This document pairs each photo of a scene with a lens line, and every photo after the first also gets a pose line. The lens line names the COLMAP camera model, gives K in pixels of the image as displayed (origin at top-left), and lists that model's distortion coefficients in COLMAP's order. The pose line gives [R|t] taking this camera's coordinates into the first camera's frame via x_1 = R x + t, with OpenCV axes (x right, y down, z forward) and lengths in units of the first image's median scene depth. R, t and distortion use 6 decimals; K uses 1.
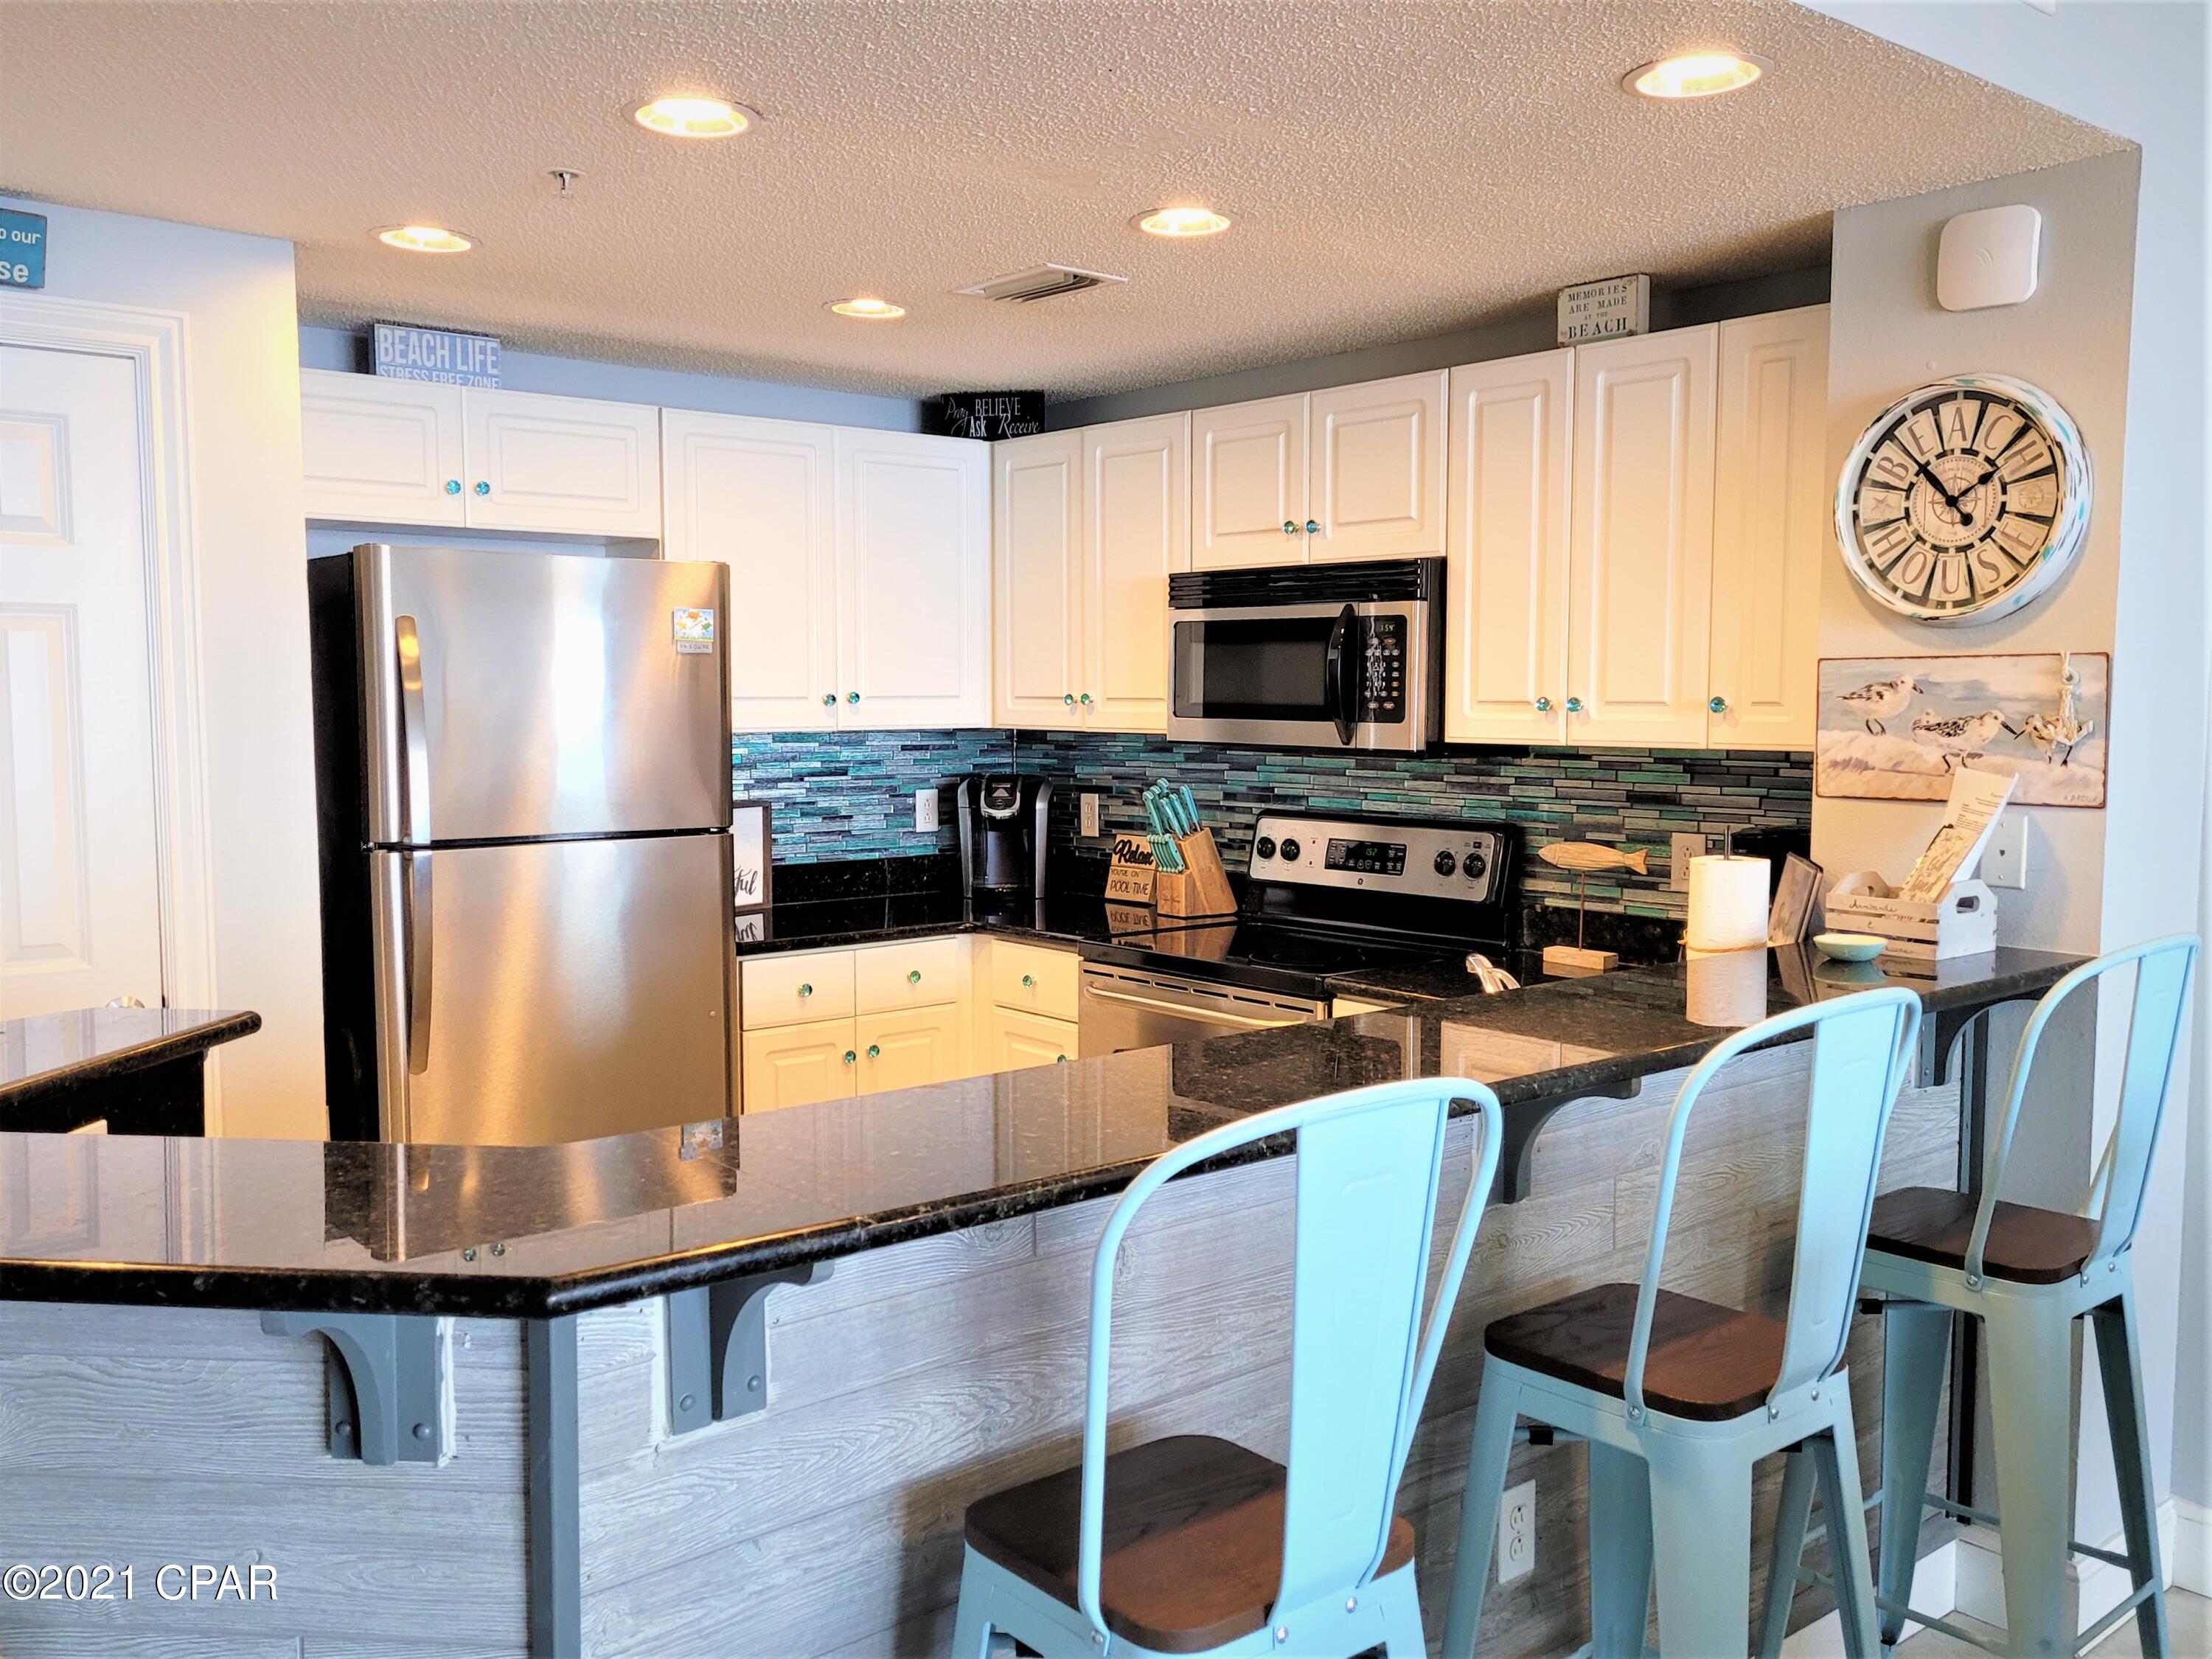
lens RADIAL K [[1894.4, 0, 1109.2], [0, 1894.4, 836.5], [0, 0, 1]] dist [0.057298, -0.055351]
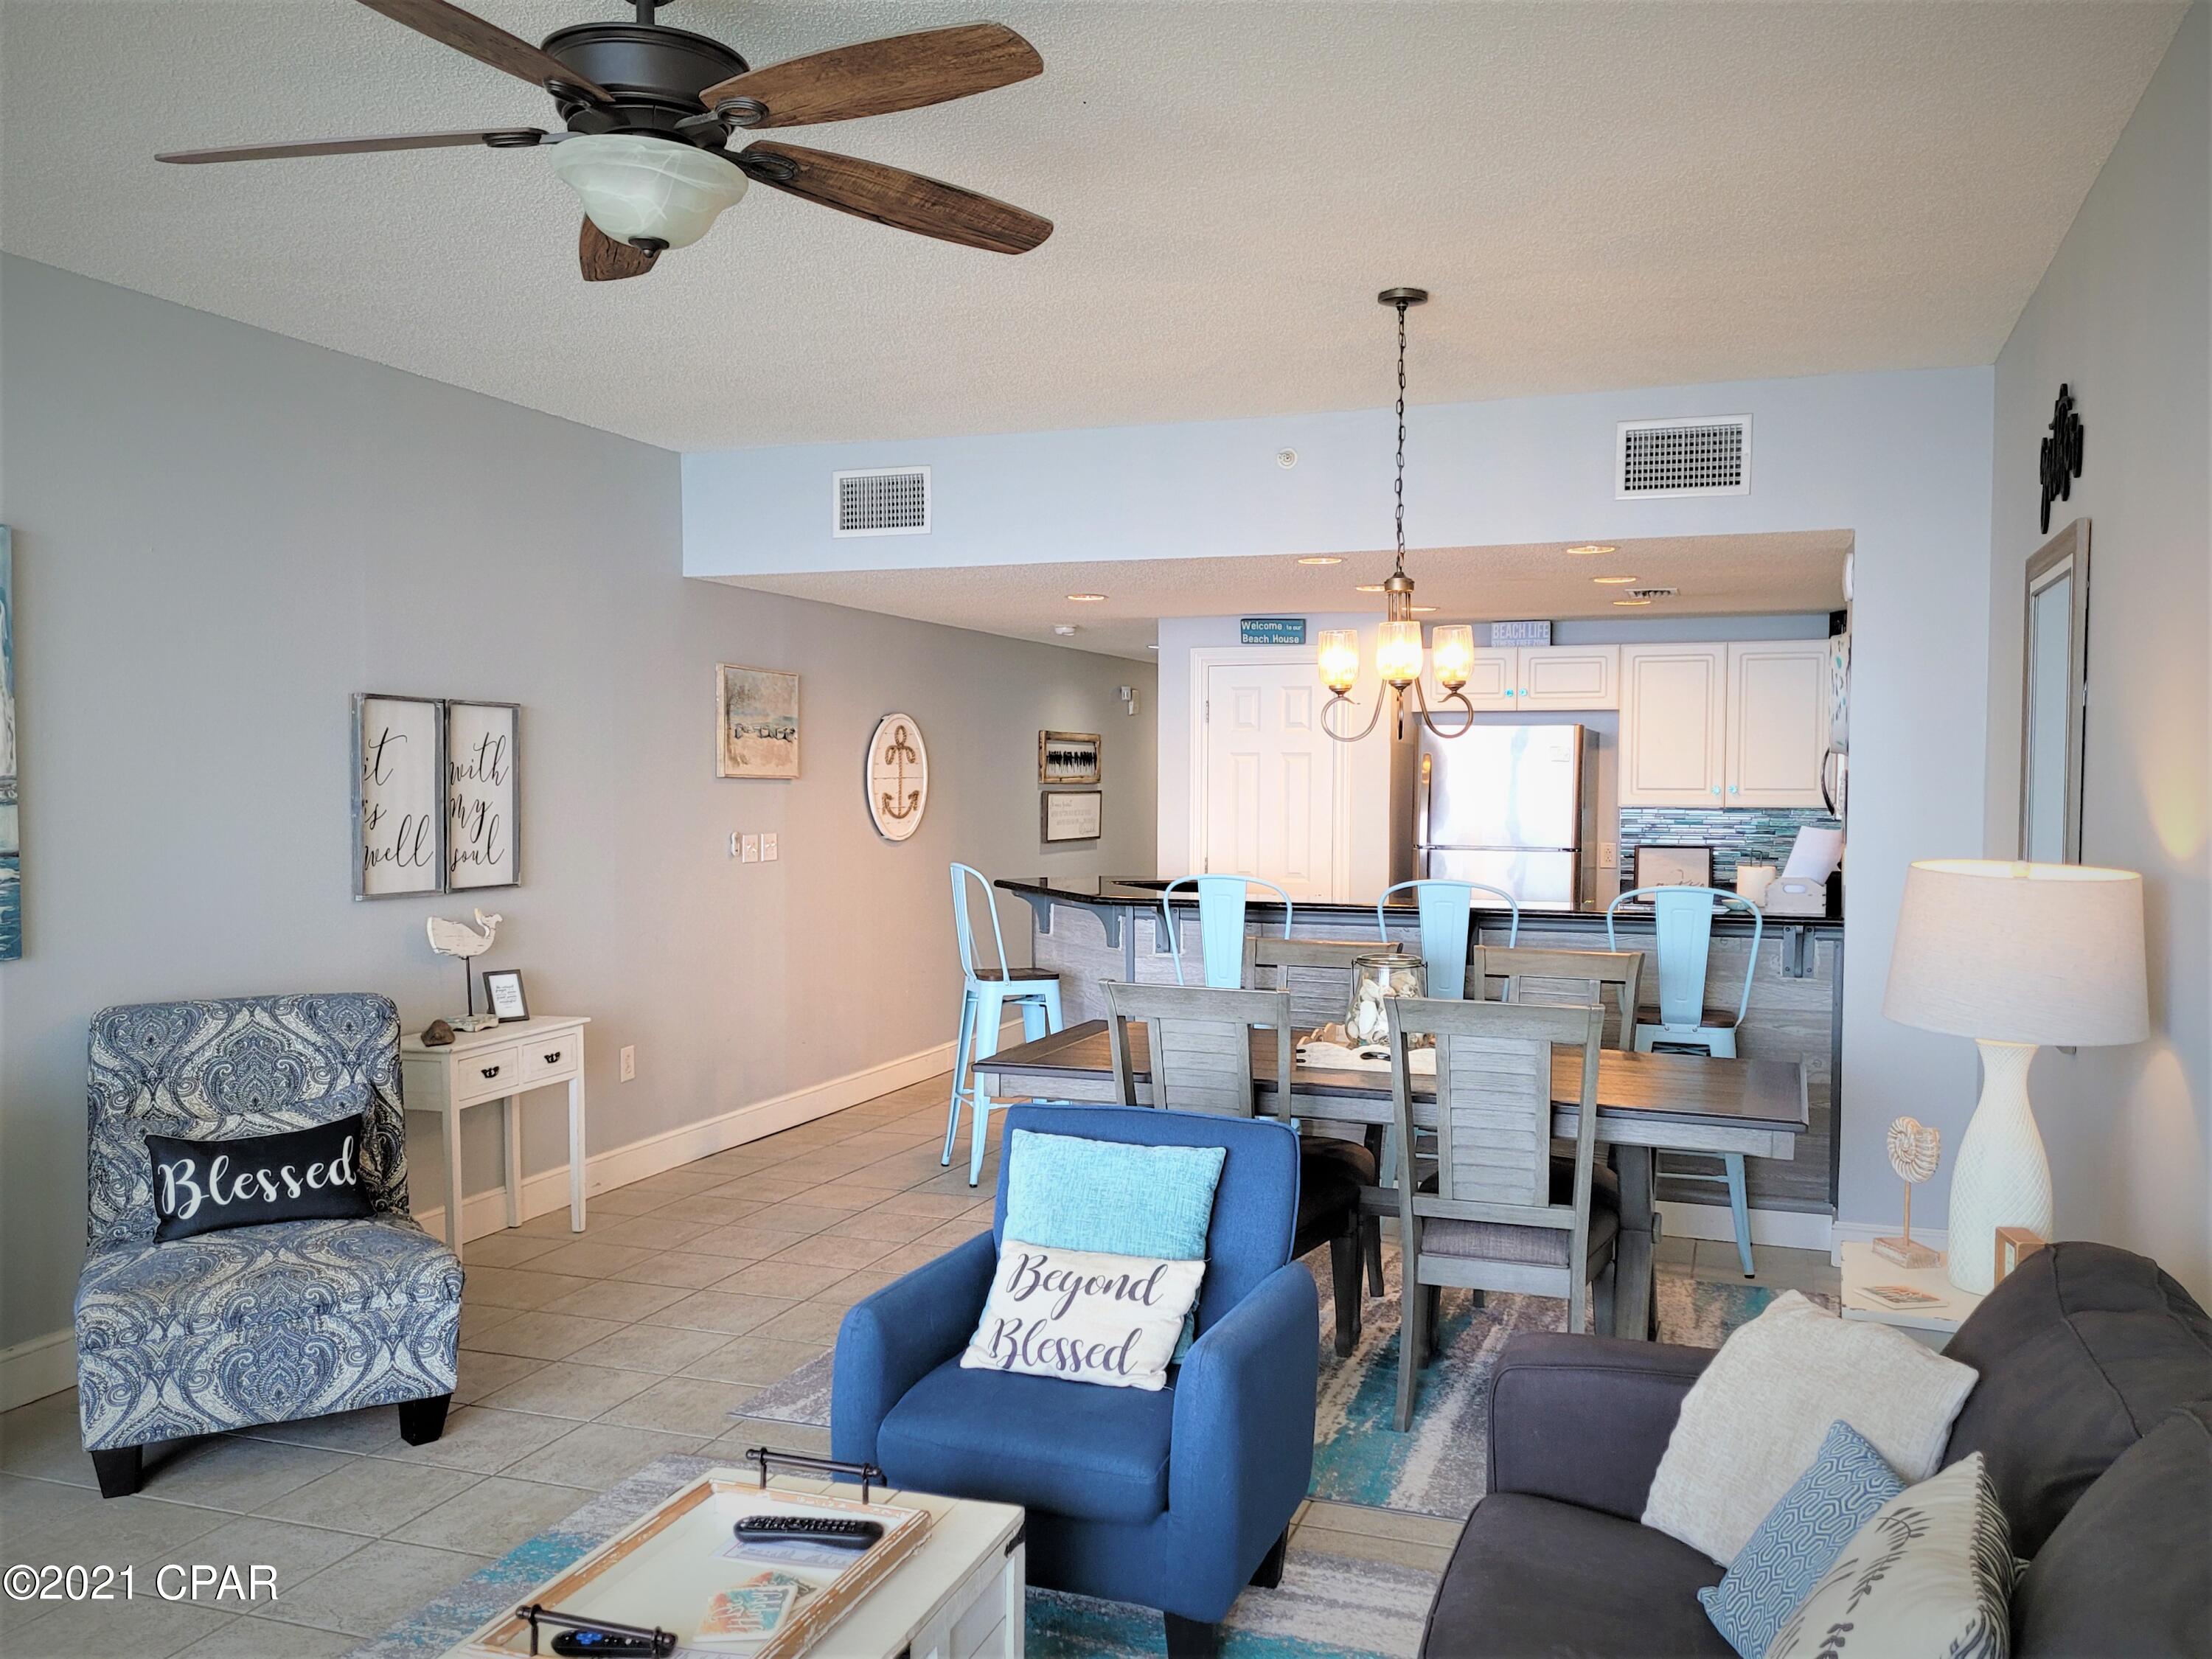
lens RADIAL K [[1825.1, 0, 1107.9], [0, 1825.1, 838.8], [0, 0, 1]] dist [0.061053, -0.056458]
pose [[0.482970, 0.032123, -0.875047, 1.373948], [-0.074844, 0.997184, -0.004702, 0.033612], [0.872432, 0.067763, 0.484014, -0.456889]]
